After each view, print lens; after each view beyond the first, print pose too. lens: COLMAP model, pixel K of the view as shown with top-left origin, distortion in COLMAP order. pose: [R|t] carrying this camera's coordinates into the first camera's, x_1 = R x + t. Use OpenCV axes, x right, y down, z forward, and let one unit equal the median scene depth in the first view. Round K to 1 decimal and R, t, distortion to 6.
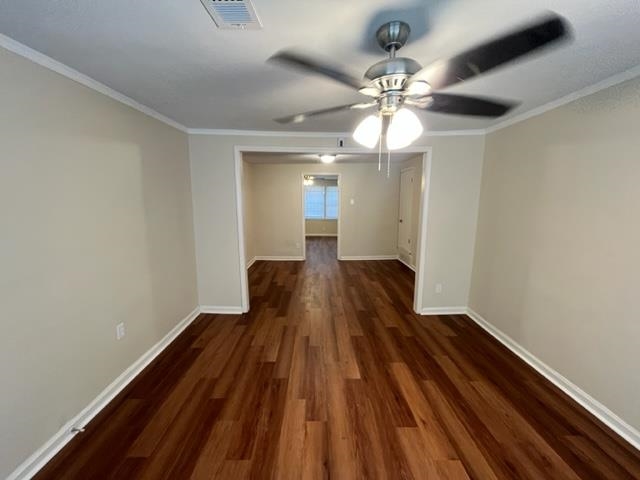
lens RADIAL K [[257.9, 0, 319.7], [0, 257.9, 238.5], [0, 0, 1]] dist [-0.003232, -0.000243]
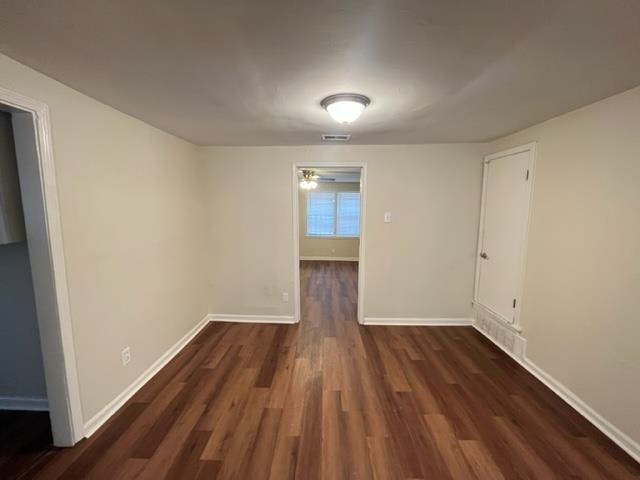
lens RADIAL K [[256.3, 0, 320.0], [0, 256.3, 240.0], [0, 0, 1]] dist [-0.061186, 0.000283]
pose [[0.999378, 0.009287, -0.034020, 0.002651], [-0.010317, 0.999489, -0.030249, -0.035440], [0.033721, 0.030581, 0.998963, 0.214950]]
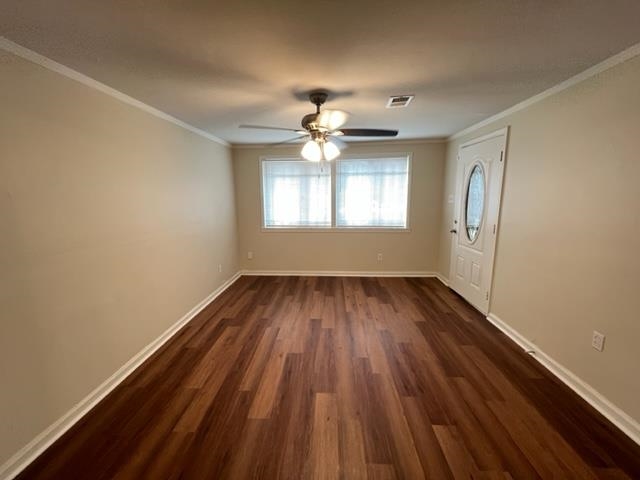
lens RADIAL K [[257.9, 0, 319.7], [0, 257.9, 238.5], [0, 0, 1]] dist [-0.003232, -0.000243]
pose [[-0.998244, 0.002247, 0.059188, 0.132073], [0.021171, 0.946806, 0.321107, -0.339677], [-0.055318, 0.321796, -0.945192, 2.312667]]
